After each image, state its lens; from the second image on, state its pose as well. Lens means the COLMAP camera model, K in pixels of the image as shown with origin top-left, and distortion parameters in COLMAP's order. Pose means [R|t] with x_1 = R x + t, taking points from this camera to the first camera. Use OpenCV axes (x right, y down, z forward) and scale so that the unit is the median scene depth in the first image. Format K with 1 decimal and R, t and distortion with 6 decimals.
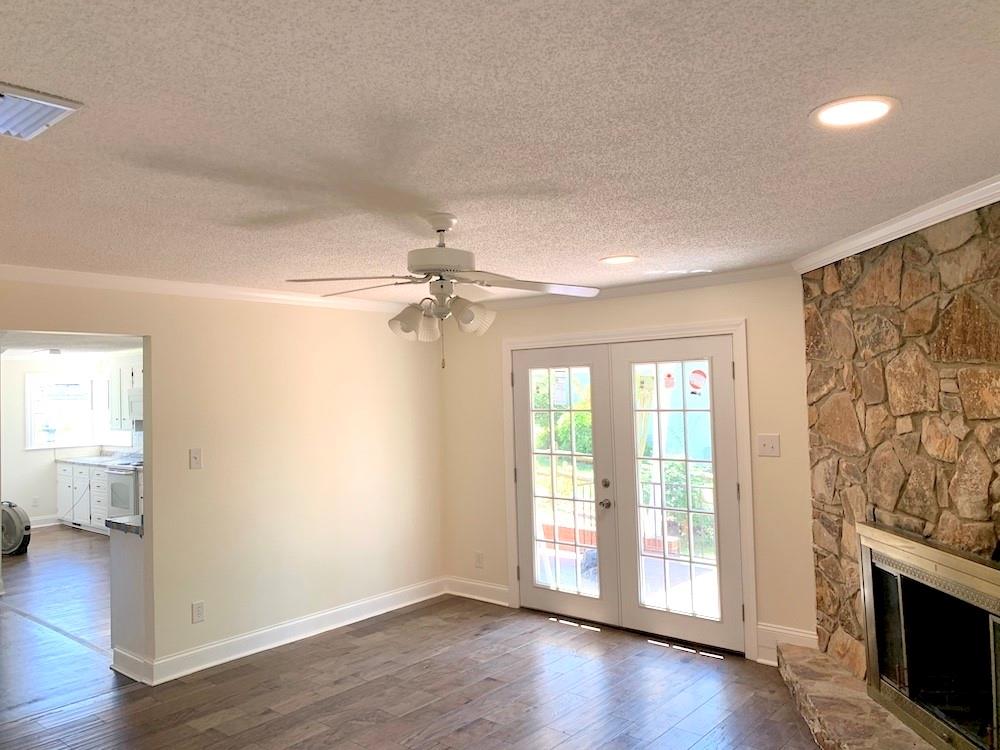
lens RADIAL K [[755.3, 0, 489.0], [0, 755.3, 370.2], [0, 0, 1]] dist [0.064382, -0.101561]
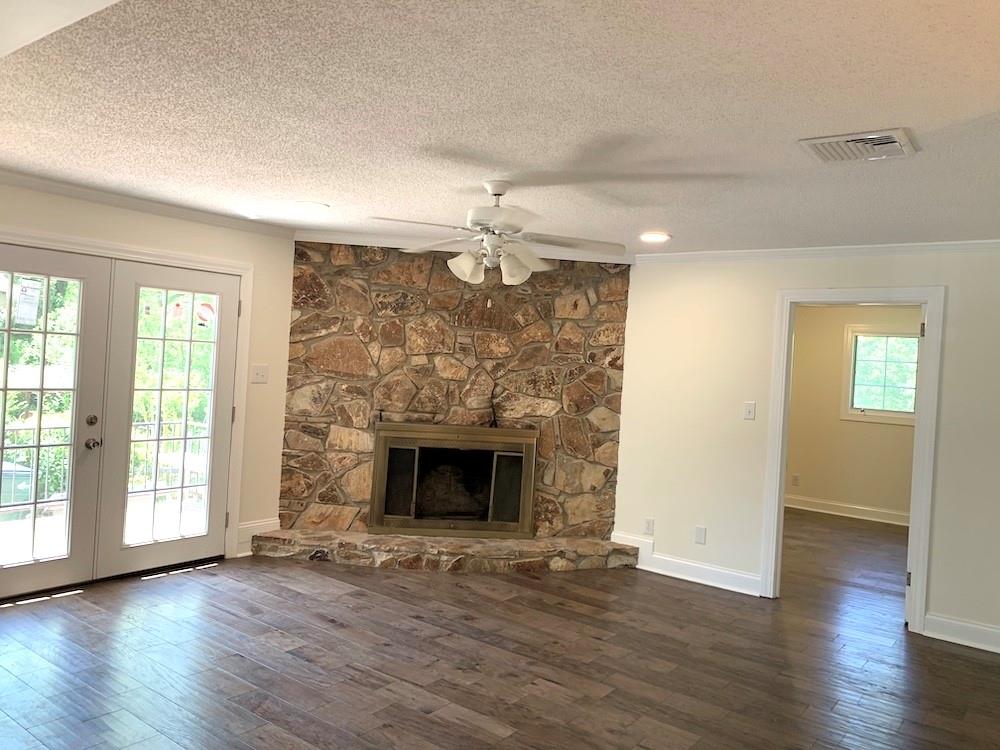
lens RADIAL K [[755.3, 0, 489.0], [0, 755.3, 370.2], [0, 0, 1]] dist [0.064382, -0.101561]
pose [[-0.070524, 0.008792, 0.997471, -0.850398], [-0.083567, 0.996394, -0.014691, 0.079134], [-0.994004, -0.084391, -0.069535, 0.717460]]
